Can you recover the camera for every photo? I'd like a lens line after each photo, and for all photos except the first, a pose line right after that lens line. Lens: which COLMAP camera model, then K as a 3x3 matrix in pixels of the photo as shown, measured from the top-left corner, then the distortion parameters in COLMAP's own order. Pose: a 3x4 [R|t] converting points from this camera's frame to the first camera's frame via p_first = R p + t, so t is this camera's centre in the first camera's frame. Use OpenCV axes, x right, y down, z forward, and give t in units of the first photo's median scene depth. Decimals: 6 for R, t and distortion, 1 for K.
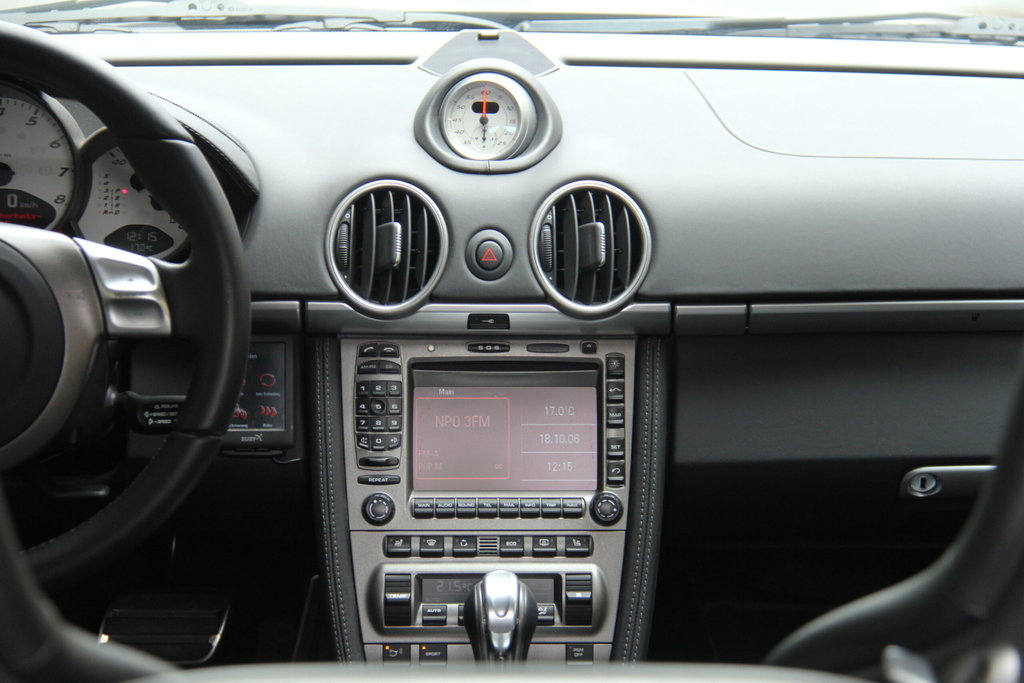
lens RADIAL K [[3471.6, 0, 515.0], [0, 3471.6, 349.5], [0, 0, 1]] dist [1.014023, 0.000000]
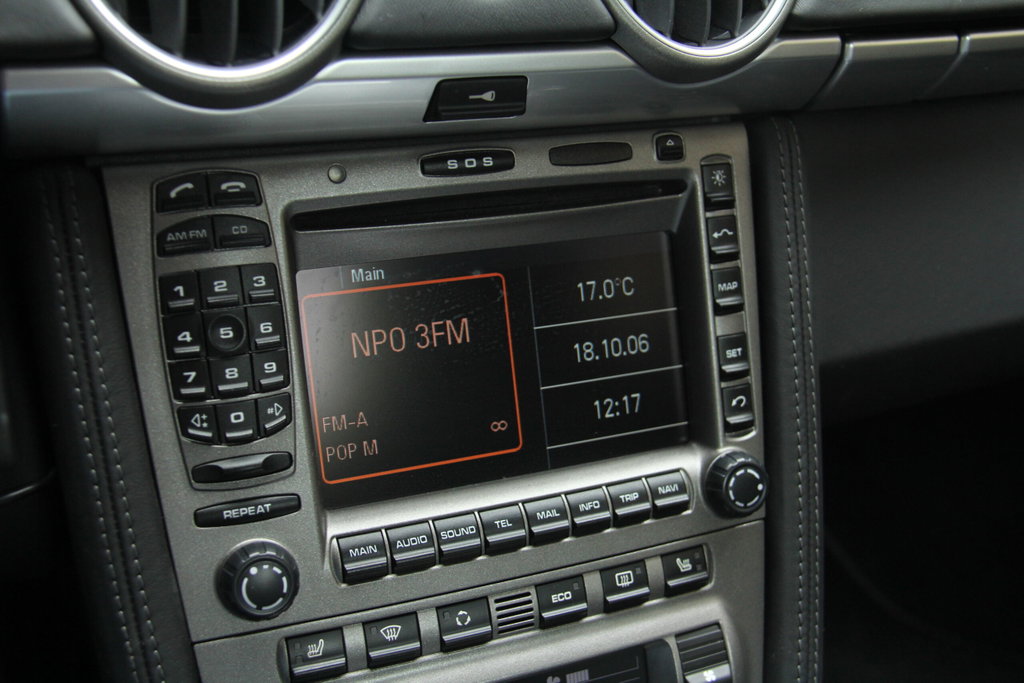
lens RADIAL K [[1296.1, 0, 547.4], [0, 1296.1, 358.9], [0, 0, 1]] dist [-0.006975, 0.000000]
pose [[0.907882, -0.133908, 0.397265, -0.065163], [0.072617, 0.983522, 0.165565, -0.002515], [-0.412889, -0.121465, 0.902646, 0.850827]]
